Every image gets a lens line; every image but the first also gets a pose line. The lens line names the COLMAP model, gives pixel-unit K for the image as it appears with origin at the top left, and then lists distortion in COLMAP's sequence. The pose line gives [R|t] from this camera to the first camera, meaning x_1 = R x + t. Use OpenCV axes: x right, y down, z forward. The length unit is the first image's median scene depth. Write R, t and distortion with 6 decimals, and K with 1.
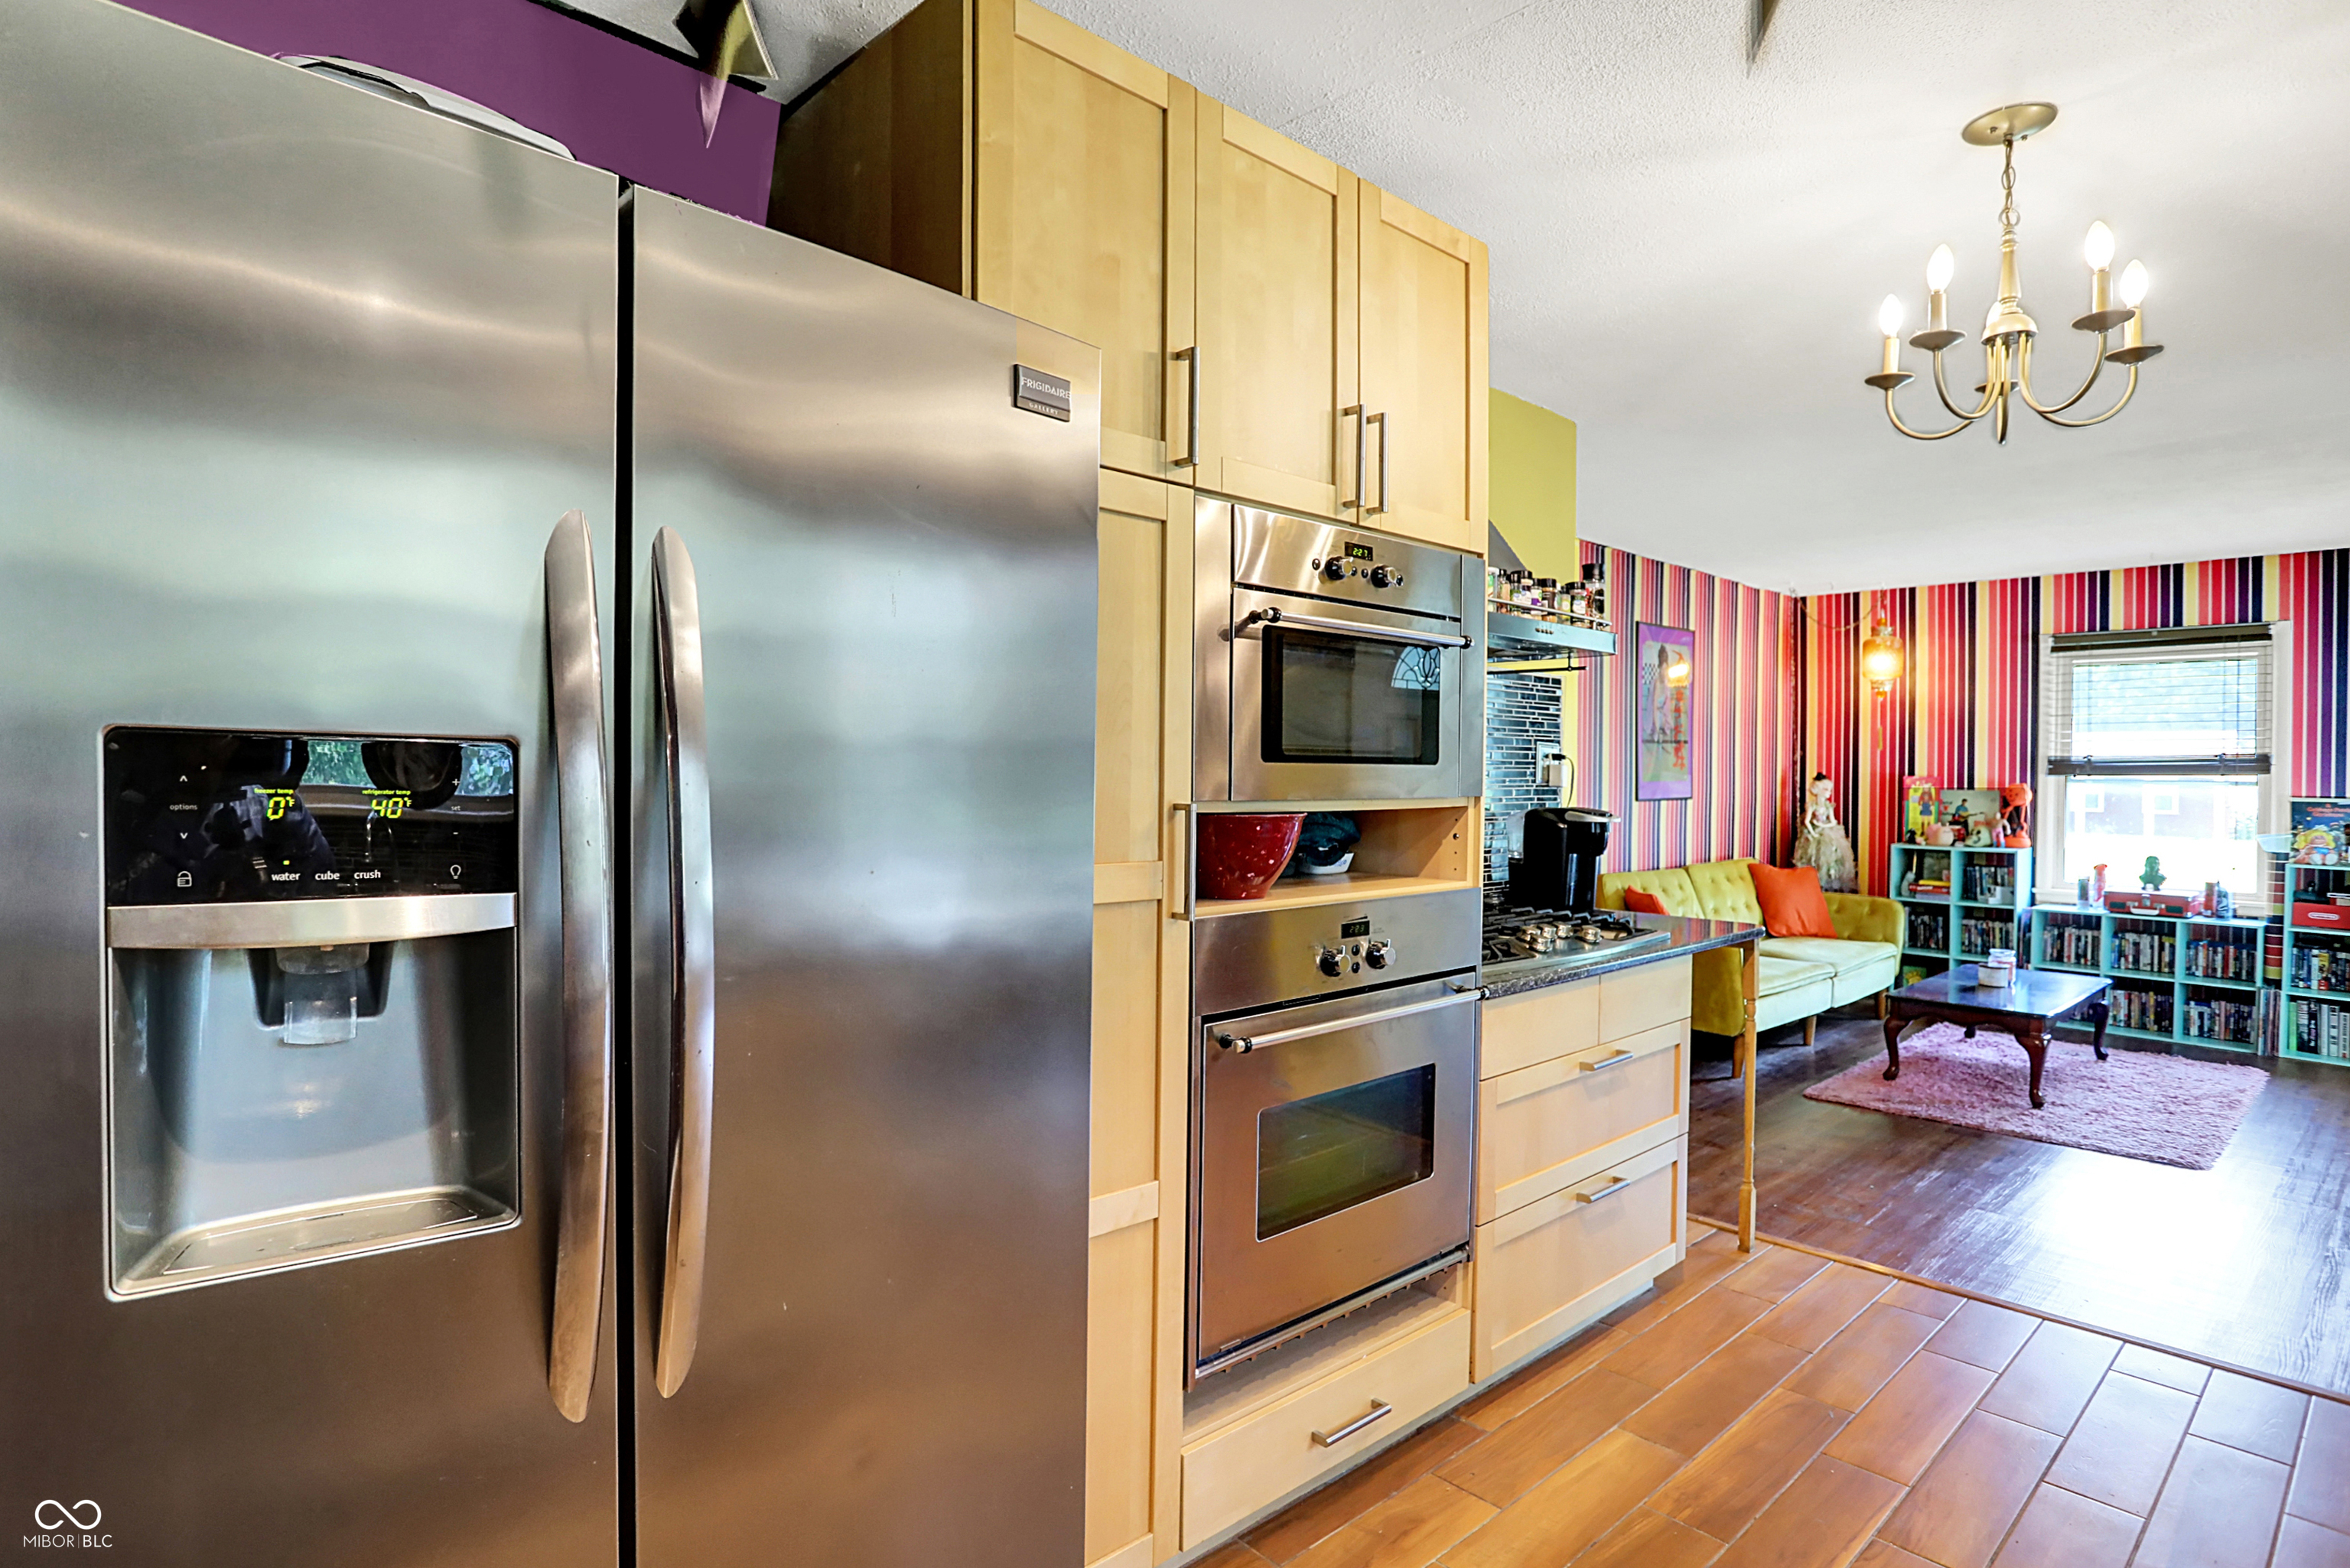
lens RADIAL K [[1200.9, 0, 1167.8], [0, 1200.9, 783.6], [0, 0, 1]] dist [-0.062446, 0.028563]
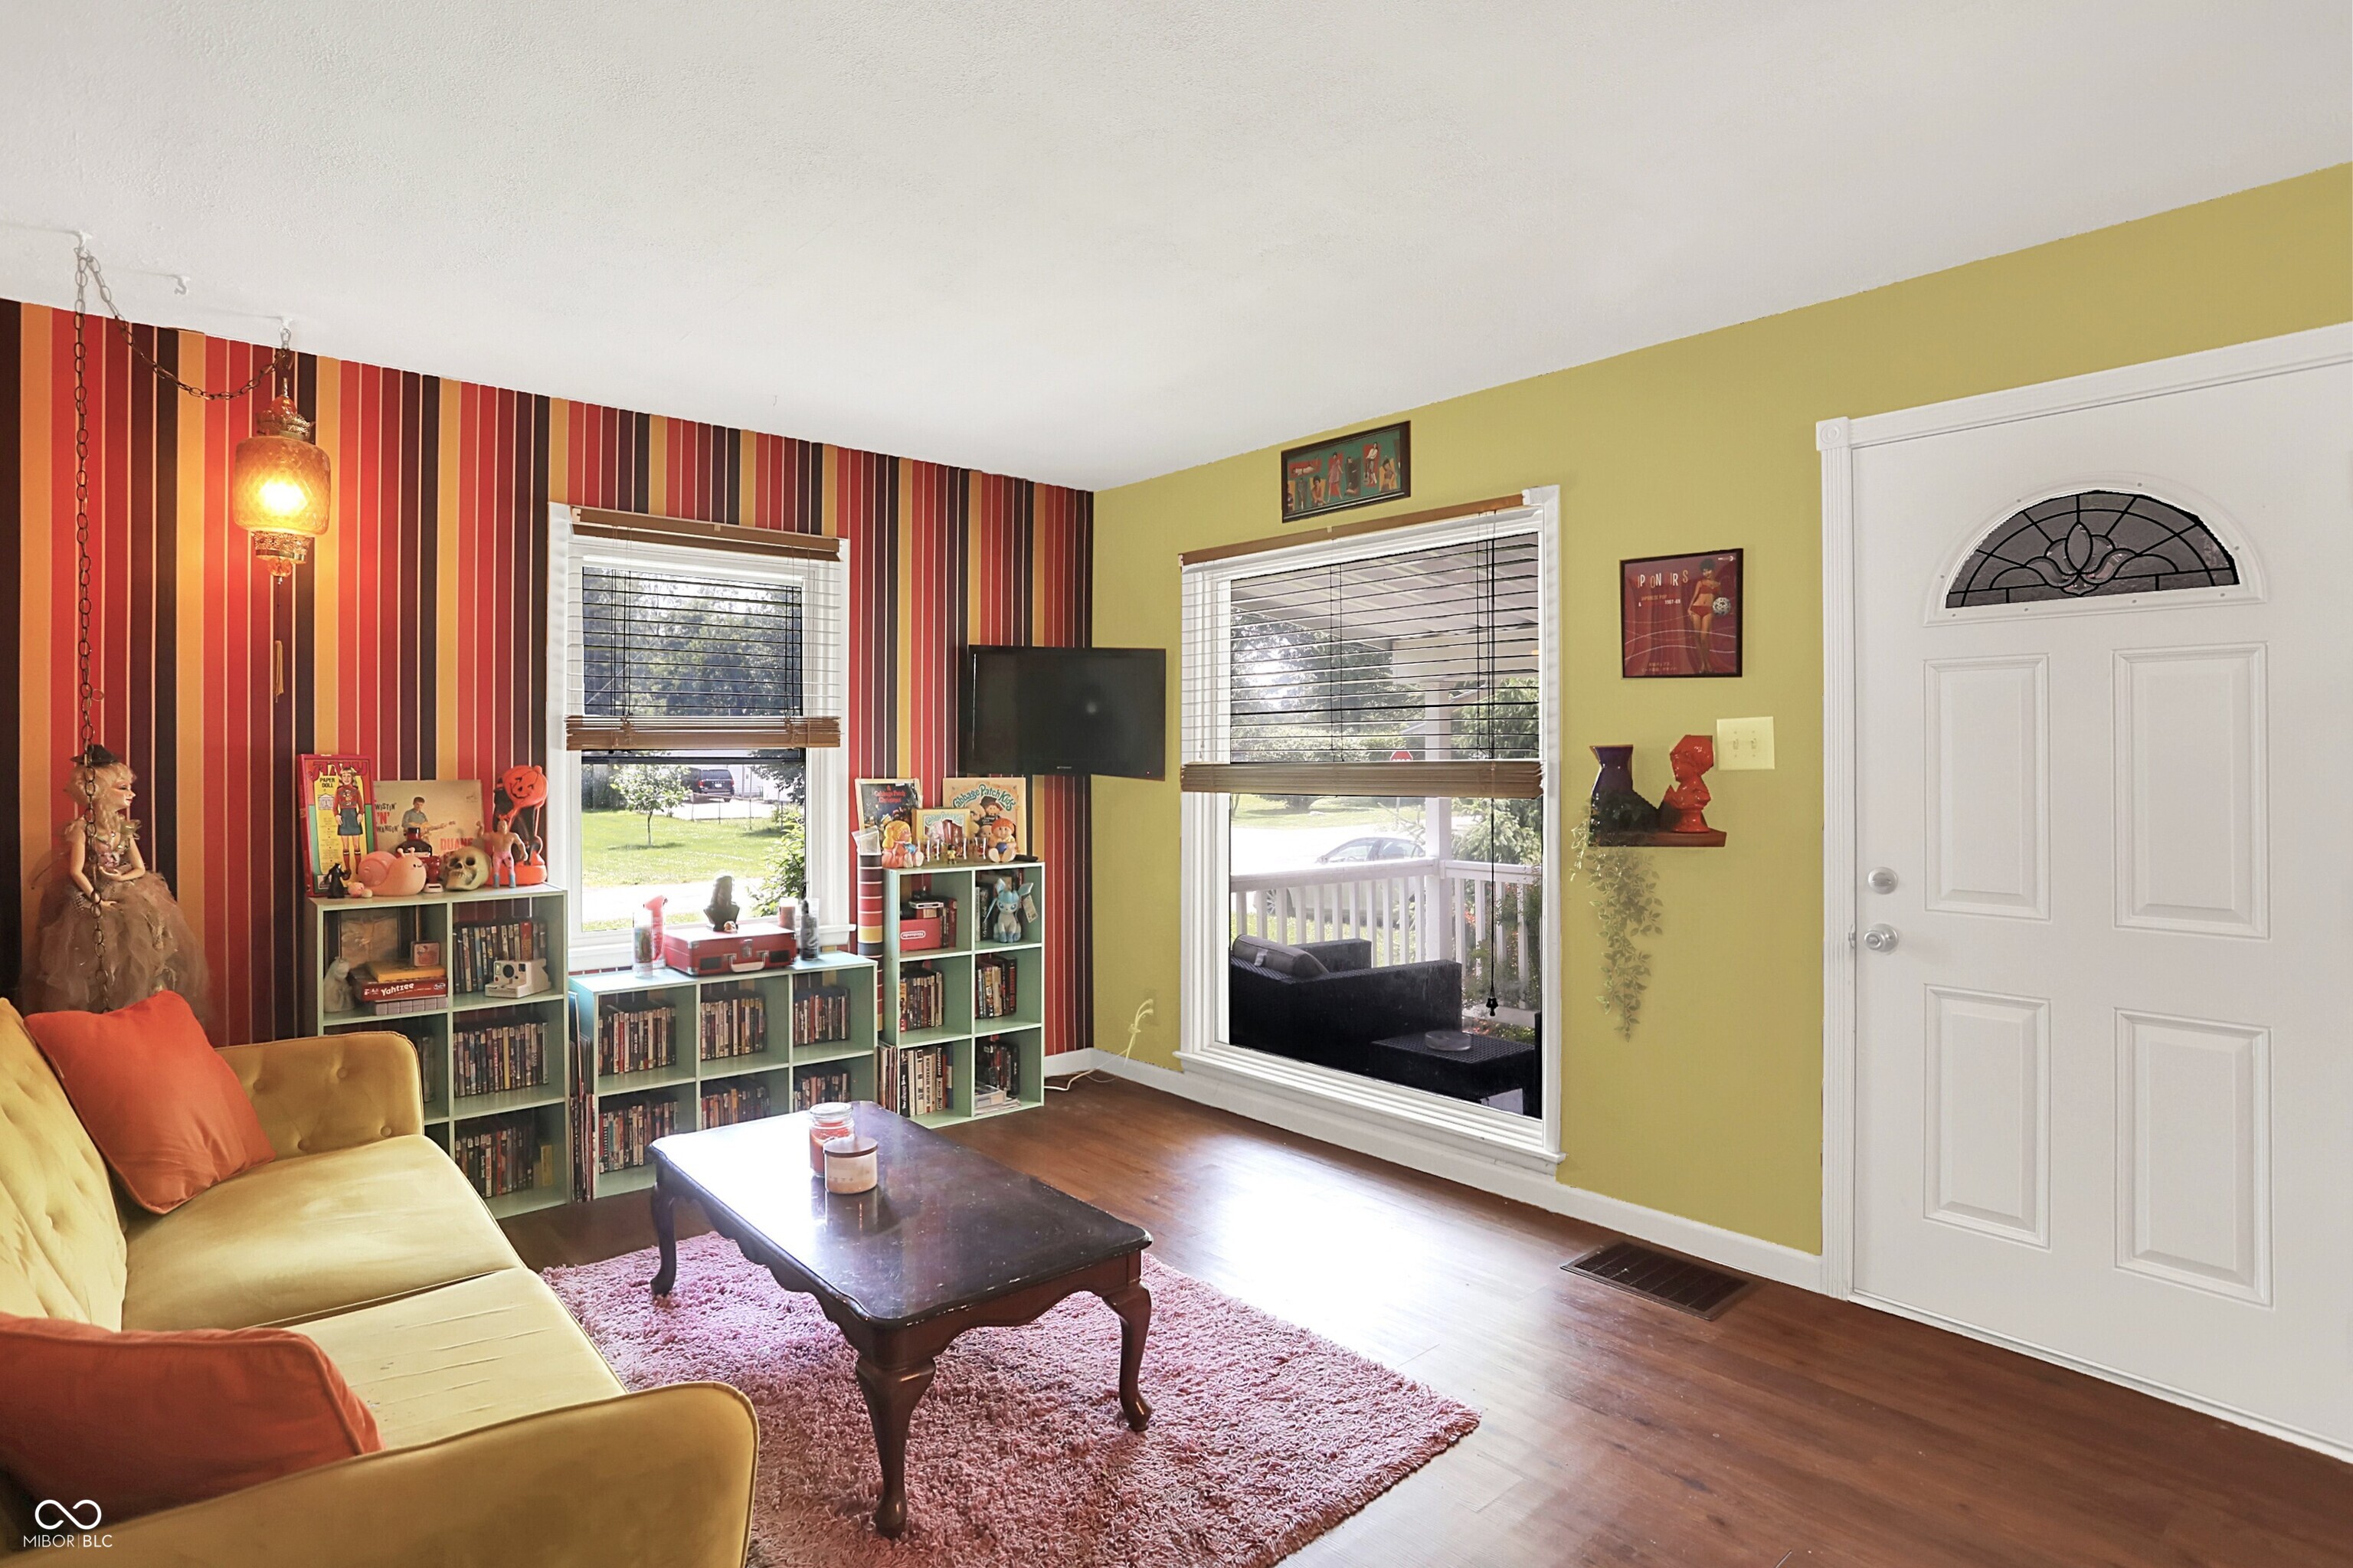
lens RADIAL K [[1202.5, 0, 1167.1], [0, 1202.5, 768.3], [0, 0, 1]] dist [-0.062446, 0.028563]
pose [[0.041258, -0.011528, 0.999082, 0.189973], [0.014795, 0.999831, 0.010925, -0.000510], [-0.999039, 0.014330, 0.041421, 0.681087]]
